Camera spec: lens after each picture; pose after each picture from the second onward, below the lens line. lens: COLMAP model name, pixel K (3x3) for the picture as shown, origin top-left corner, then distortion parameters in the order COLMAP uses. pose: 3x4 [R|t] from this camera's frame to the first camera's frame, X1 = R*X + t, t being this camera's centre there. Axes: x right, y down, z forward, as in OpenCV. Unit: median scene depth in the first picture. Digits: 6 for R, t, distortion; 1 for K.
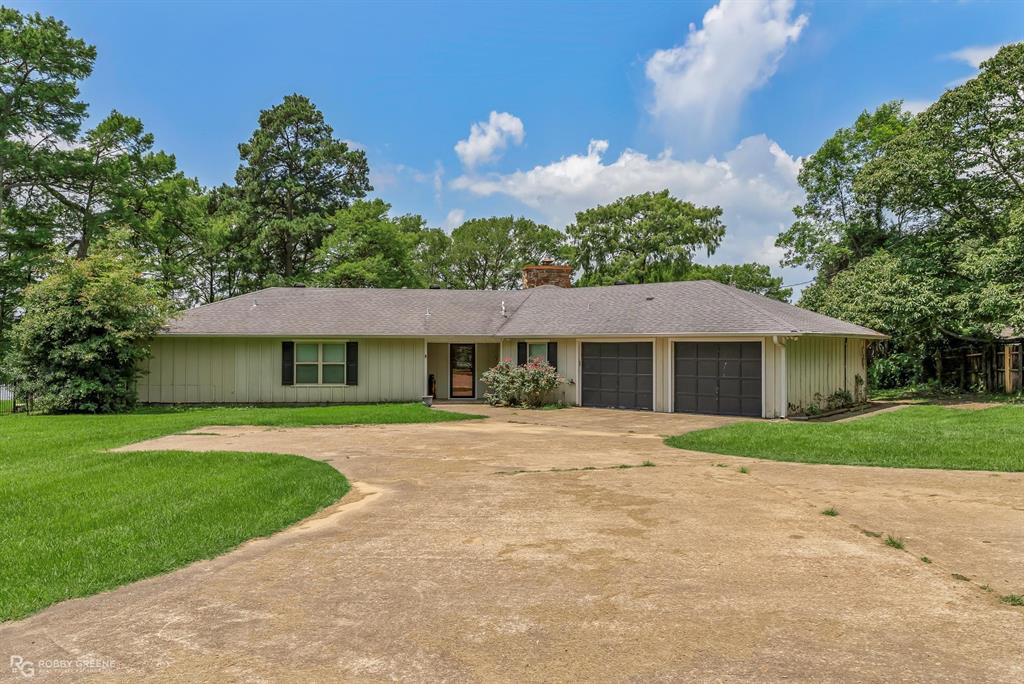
lens RADIAL K [[738.2, 0, 509.7], [0, 738.2, 344.1], [0, 0, 1]] dist [-0.009656, -0.008684]
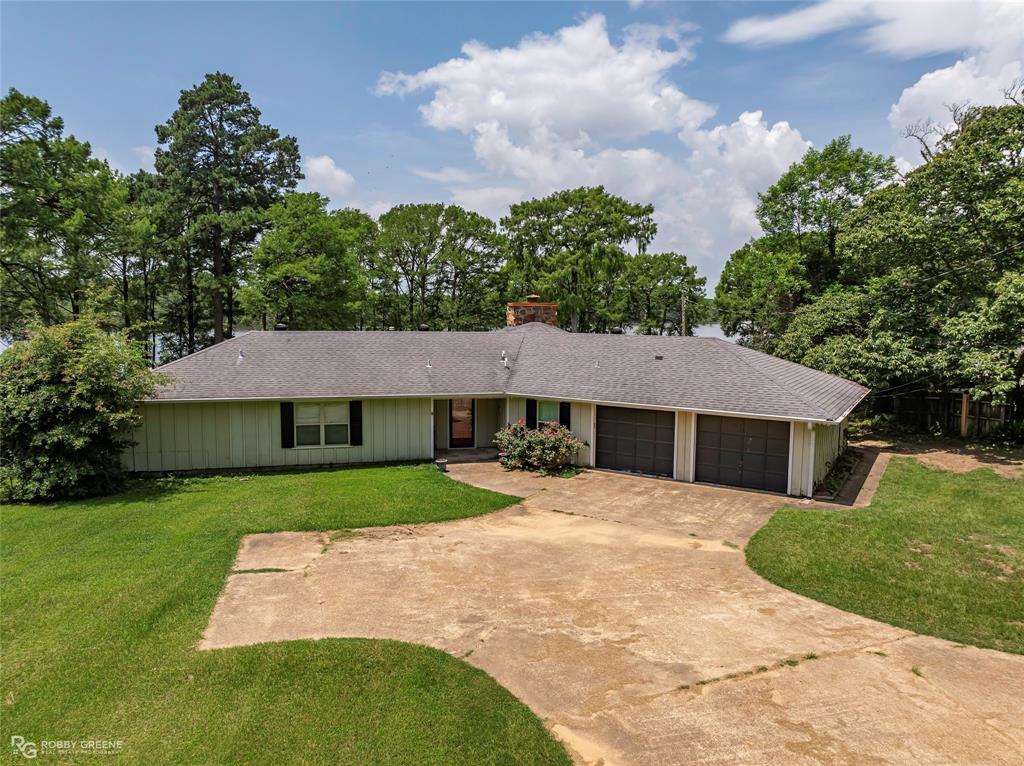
lens RADIAL K [[713.9, 0, 511.3], [0, 713.9, 380.9], [0, 0, 1]] dist [-0.024529, 0.031616]
pose [[0.988815, -0.010732, 0.148761, -0.130019], [-0.006103, 0.993661, 0.112251, -0.115489], [-0.149023, -0.111903, 0.982481, 0.054721]]
